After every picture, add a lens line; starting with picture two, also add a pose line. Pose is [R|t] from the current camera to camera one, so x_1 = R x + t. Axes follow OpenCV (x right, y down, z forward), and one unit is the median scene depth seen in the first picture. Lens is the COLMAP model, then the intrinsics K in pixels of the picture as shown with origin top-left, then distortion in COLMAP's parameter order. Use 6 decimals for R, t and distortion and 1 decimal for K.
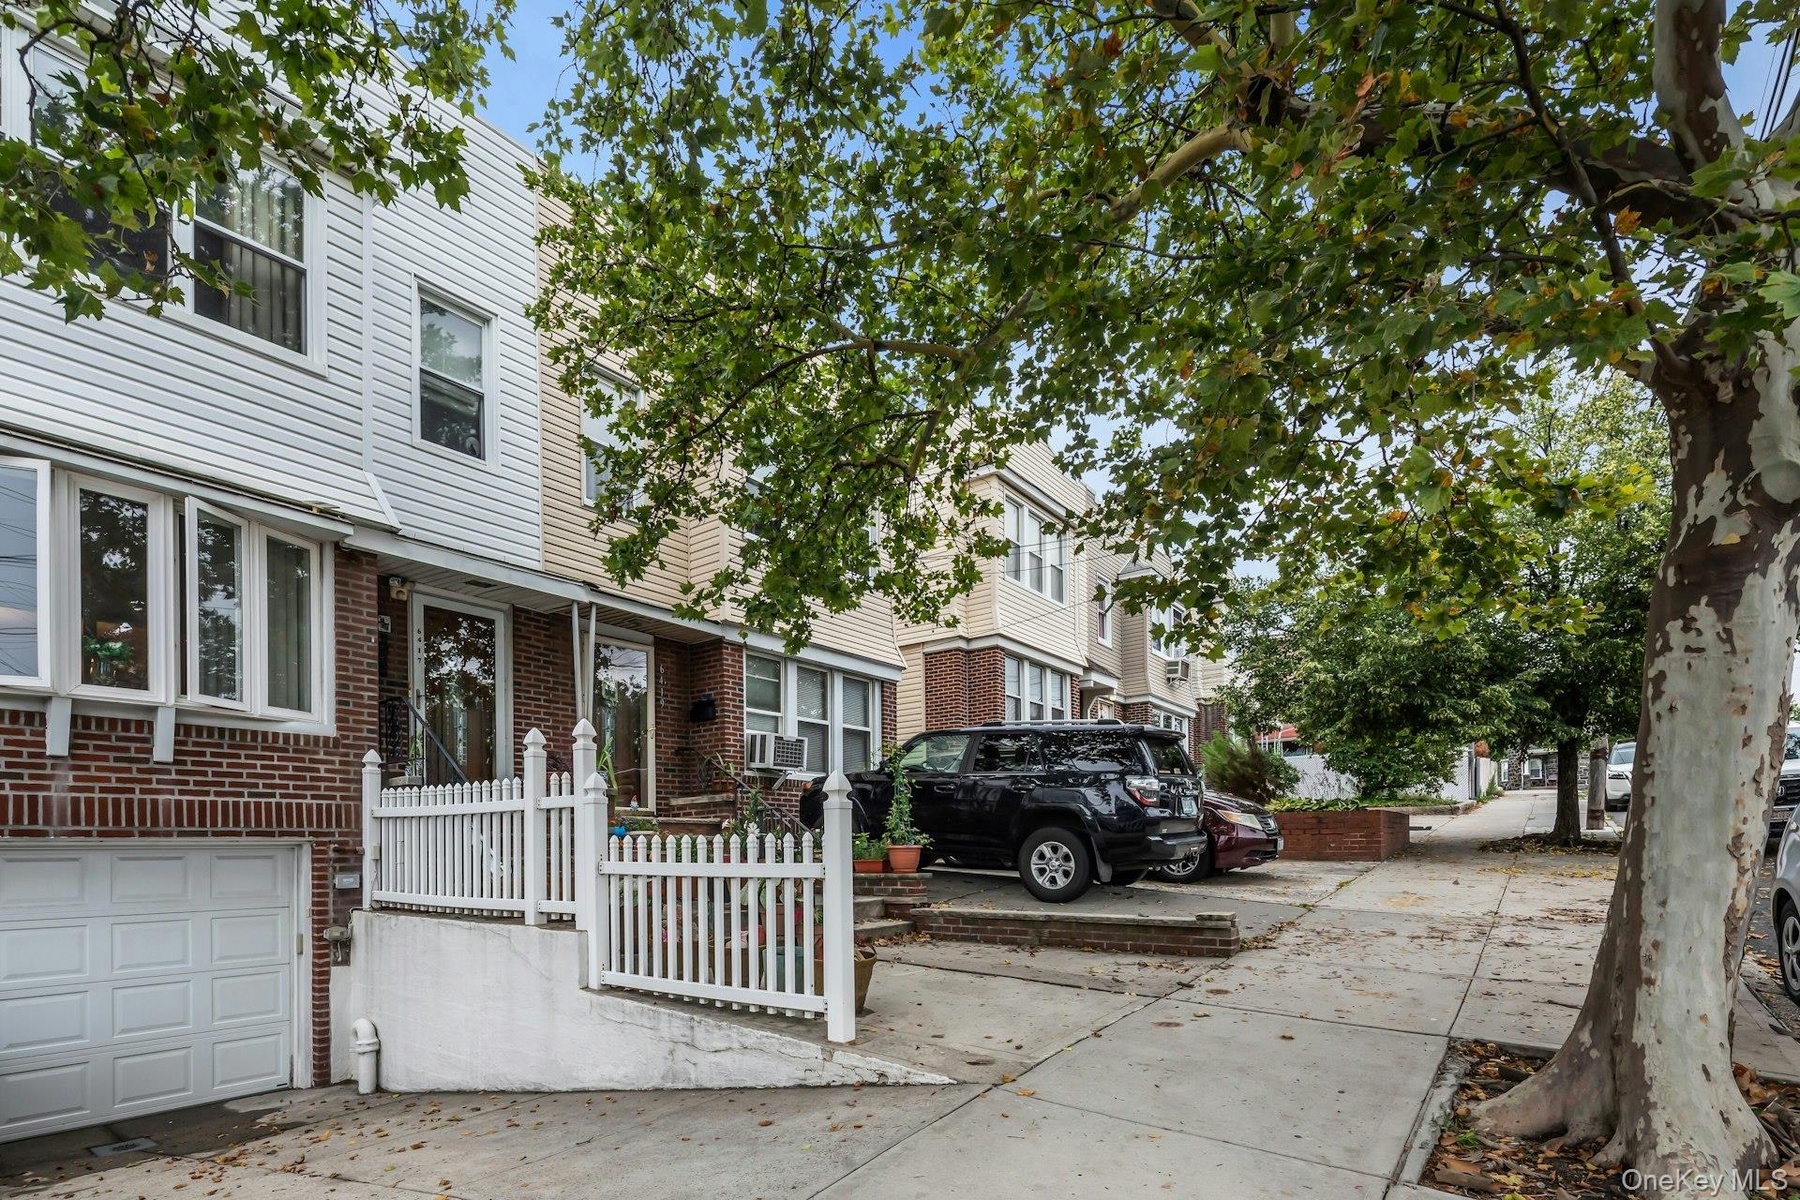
lens RADIAL K [[891.1, 0, 897.3], [0, 891.1, 721.4], [0, 0, 1]] dist [0.003438, -0.001042]
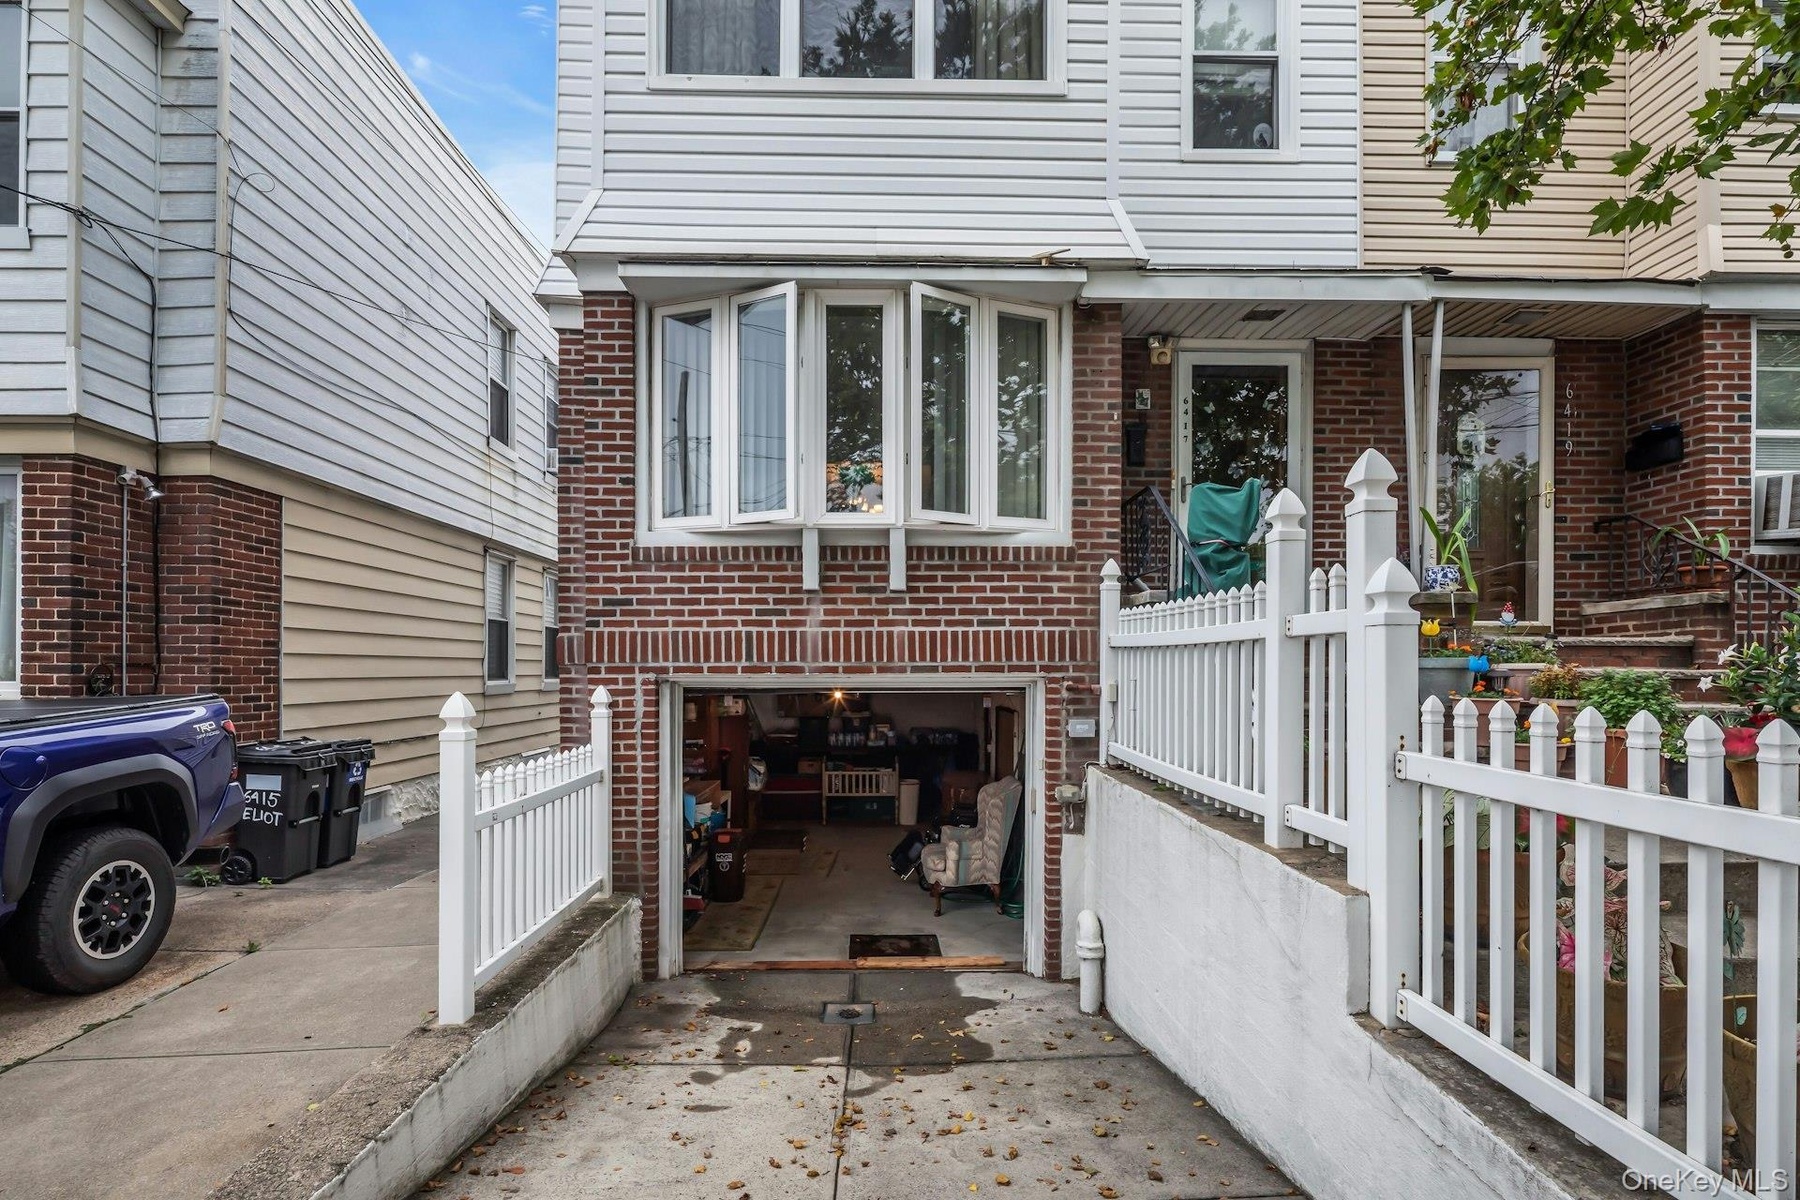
lens RADIAL K [[891.1, 0, 897.3], [0, 891.1, 721.4], [0, 0, 1]] dist [0.003438, -0.001042]
pose [[0.620541, 0.057790, -0.782041, -0.099350], [0.105535, 0.982054, 0.156311, 0.032104], [0.777040, -0.179530, 0.603306, 0.395393]]
